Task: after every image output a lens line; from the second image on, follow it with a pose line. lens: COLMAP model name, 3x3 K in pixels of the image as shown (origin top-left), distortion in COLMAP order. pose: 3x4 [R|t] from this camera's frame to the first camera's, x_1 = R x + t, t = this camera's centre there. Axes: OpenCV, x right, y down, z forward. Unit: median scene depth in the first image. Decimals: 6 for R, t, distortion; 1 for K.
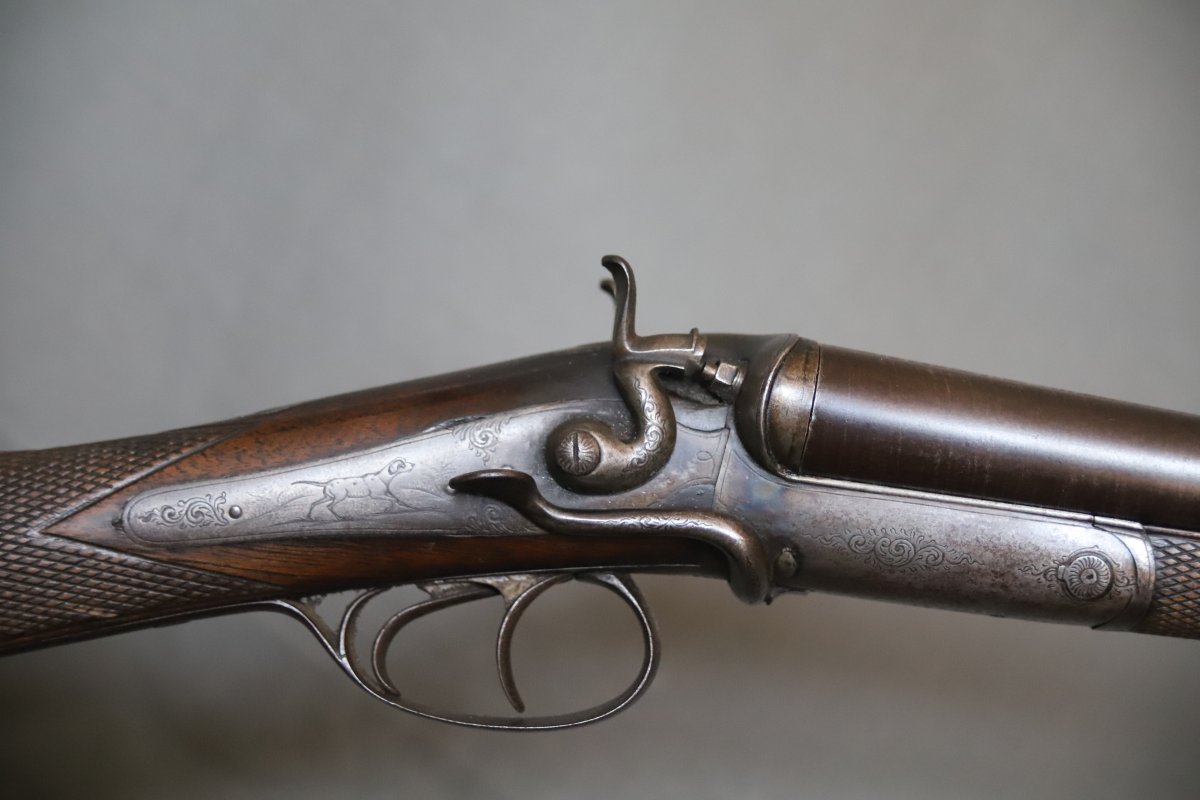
lens RADIAL K [[2650.6, 0, 596.8], [0, 2650.6, 398.4], [0, 0, 1]] dist [0.201759, 0.000000]
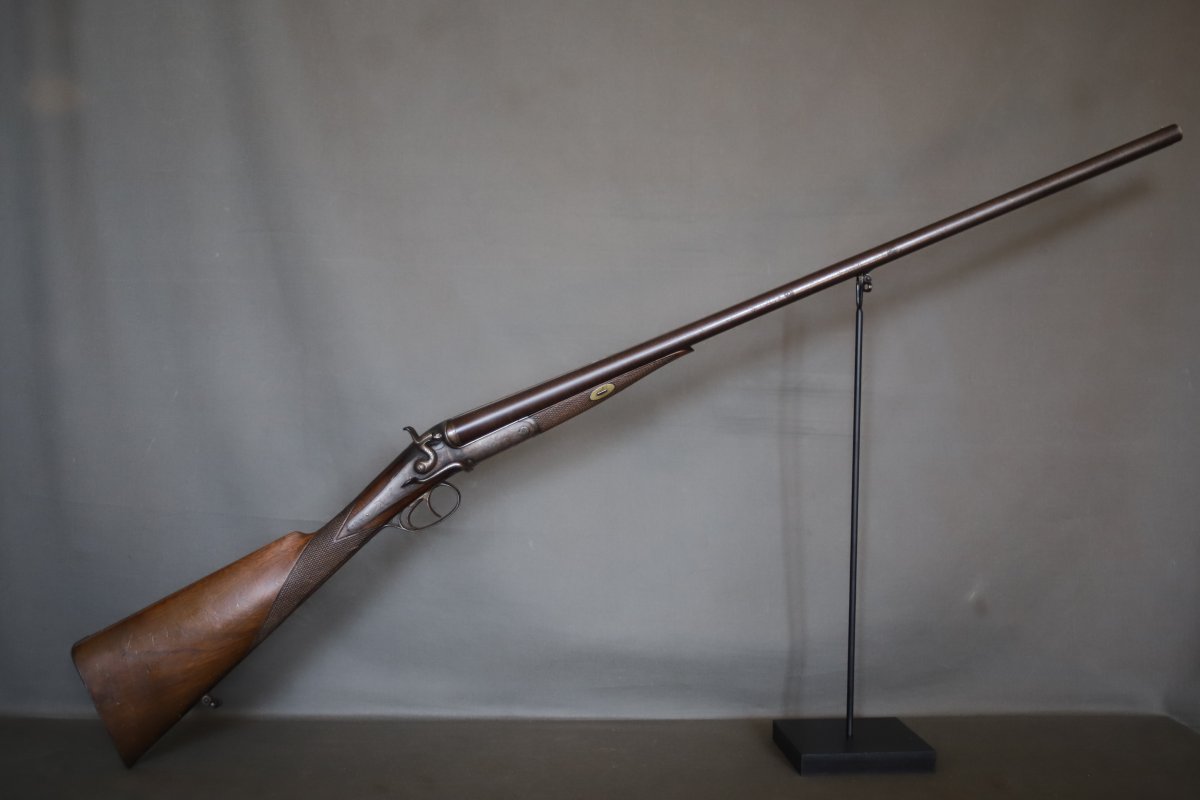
lens RADIAL K [[1517.8, 0, 599.9], [0, 1517.8, 399.7], [0, 0, 1]] dist [-0.124258, 0.000000]
pose [[0.844285, -0.535348, 0.024178, 0.263538], [0.529078, 0.839871, 0.121217, -0.240423], [-0.085200, -0.089549, 0.992332, -1.718266]]
